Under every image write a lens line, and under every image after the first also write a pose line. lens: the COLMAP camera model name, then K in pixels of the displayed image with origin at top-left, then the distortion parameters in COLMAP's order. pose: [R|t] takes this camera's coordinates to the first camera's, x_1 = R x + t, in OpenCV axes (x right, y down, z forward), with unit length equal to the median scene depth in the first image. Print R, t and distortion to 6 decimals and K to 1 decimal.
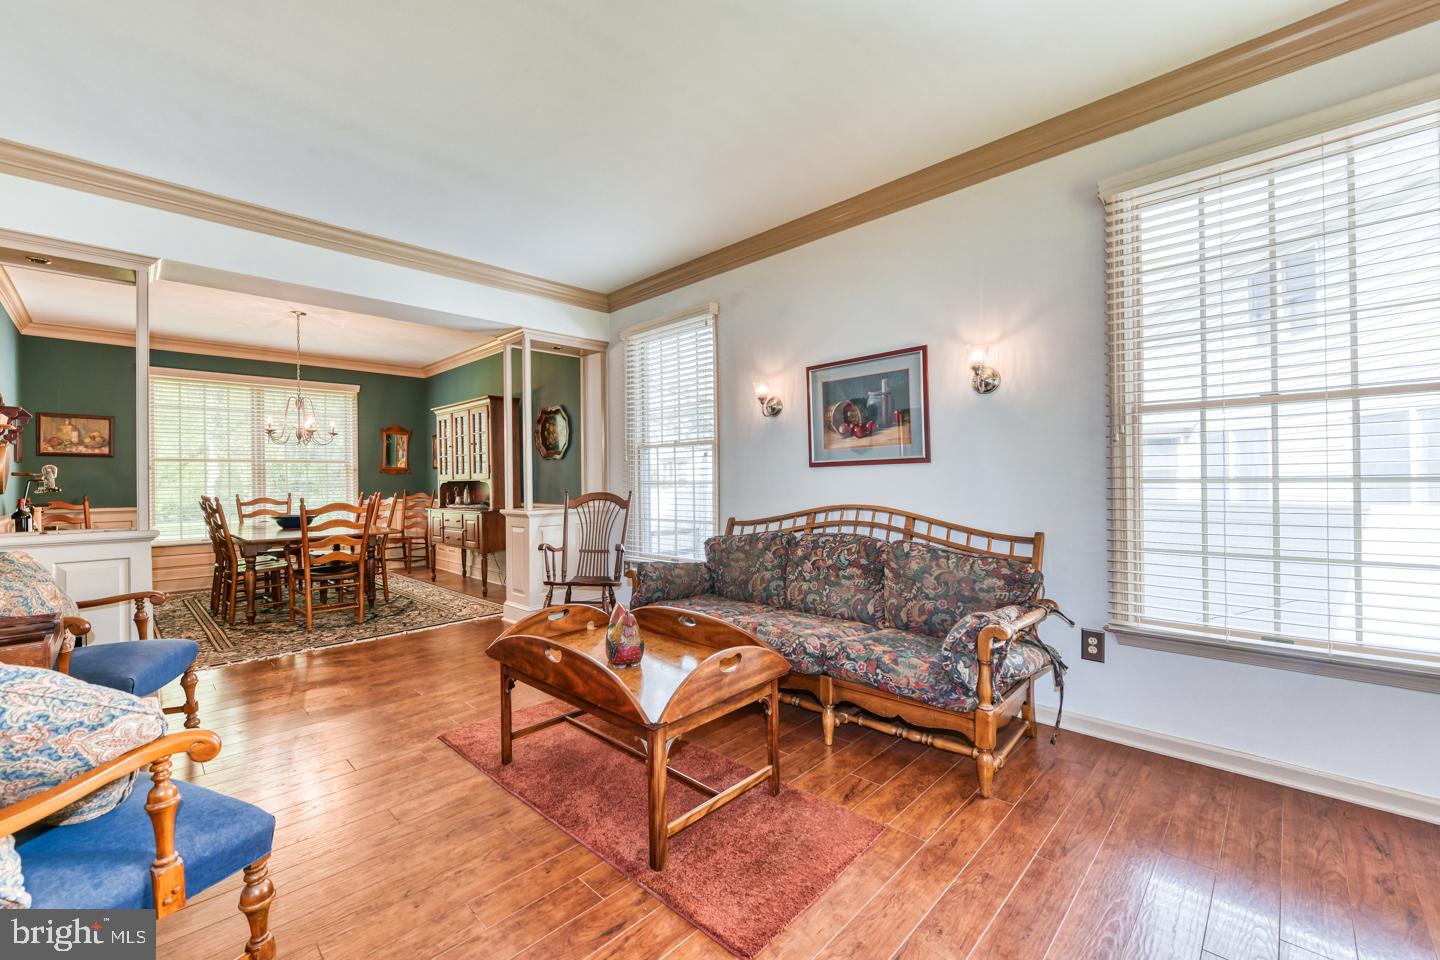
lens RADIAL K [[585.6, 0, 720.0], [0, 585.6, 480.0], [0, 0, 1]] dist [-0.004527, -0.000559]
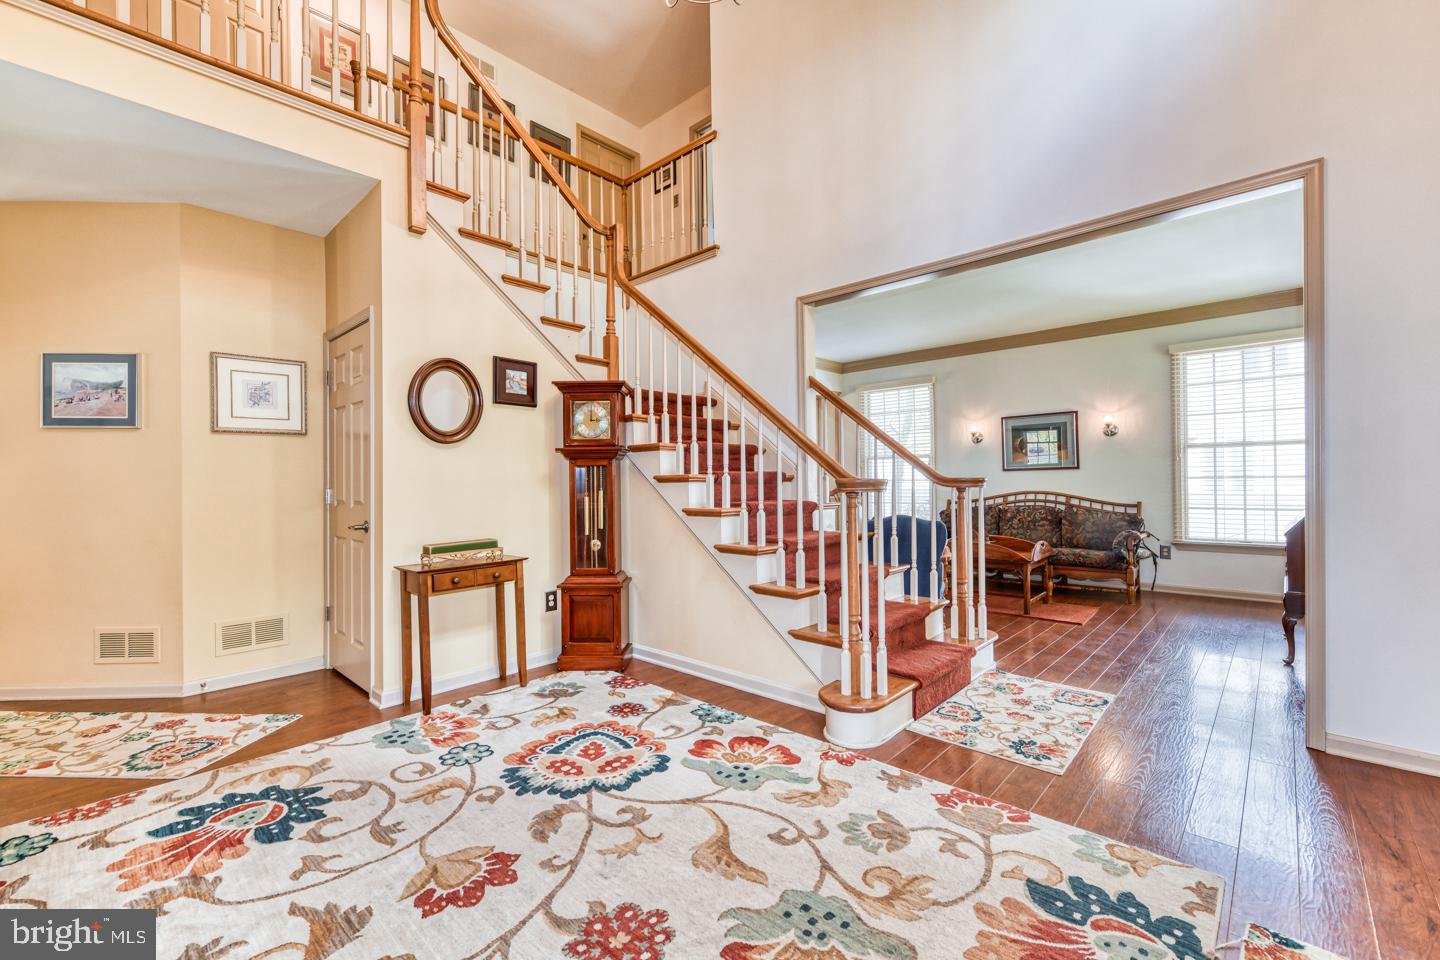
lens RADIAL K [[602.3, 0, 720.0], [0, 602.3, 480.0], [0, 0, 1]] dist [-0.001648, 0.000031]
pose [[0.999988, -0.001948, 0.004422, -0.773121], [0.001952, 0.999998, -0.000768, 0.005506], [-0.004421, 0.000776, 0.999990, -0.928544]]
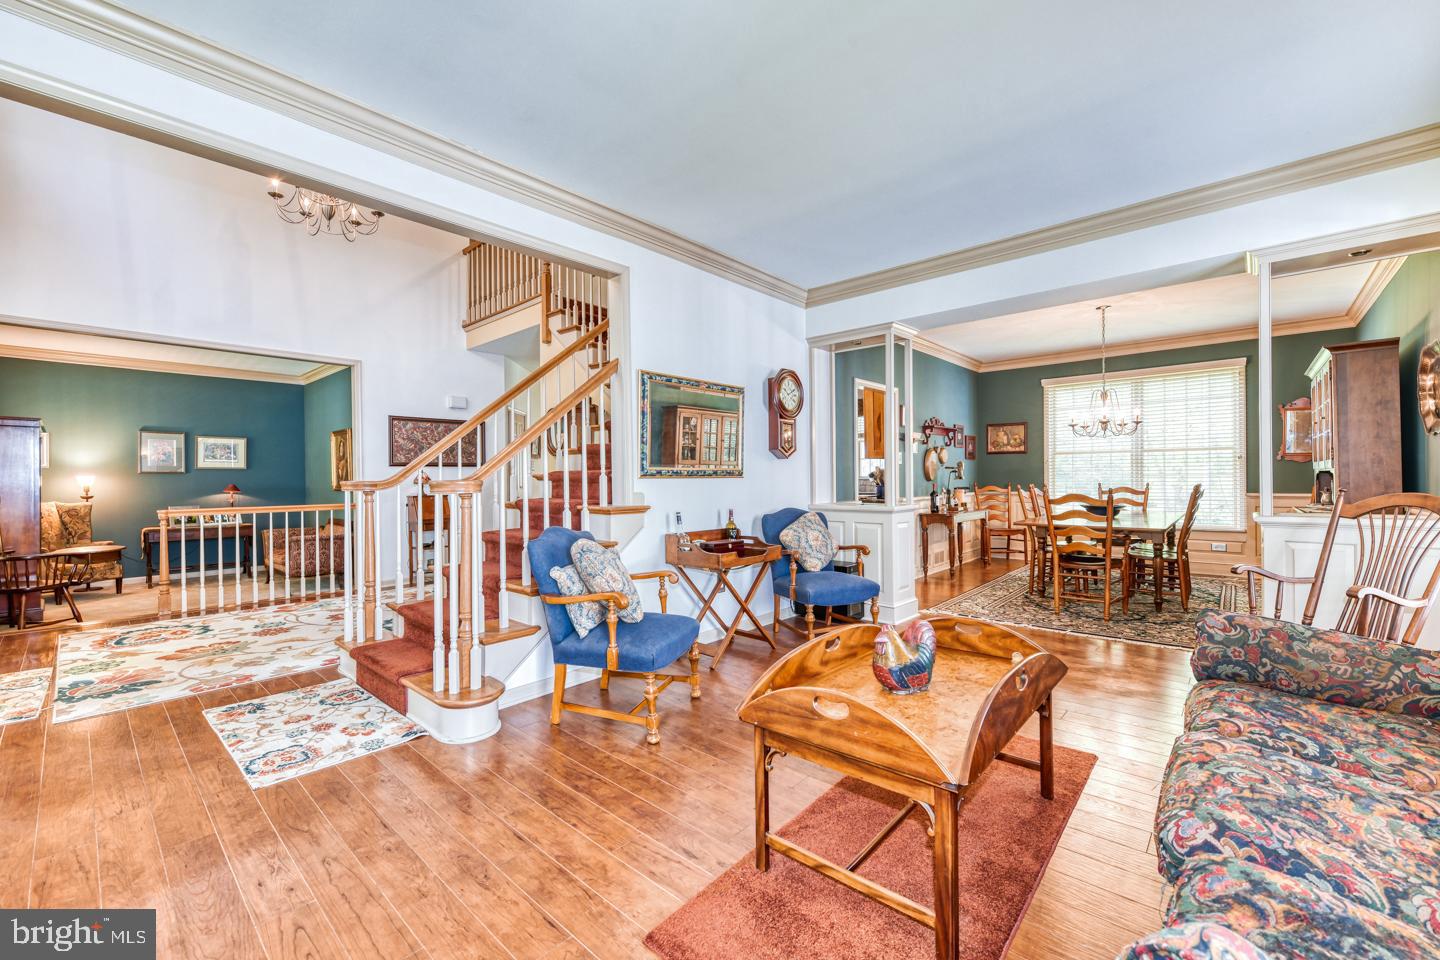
lens RADIAL K [[585.6, 0, 720.0], [0, 585.6, 480.0], [0, 0, 1]] dist [-0.004527, -0.000559]
pose [[0.025050, 0.014607, -0.999579, 0.518876], [0.008731, 0.999852, 0.014829, -0.008146], [0.999648, -0.009099, 0.024919, 0.529848]]
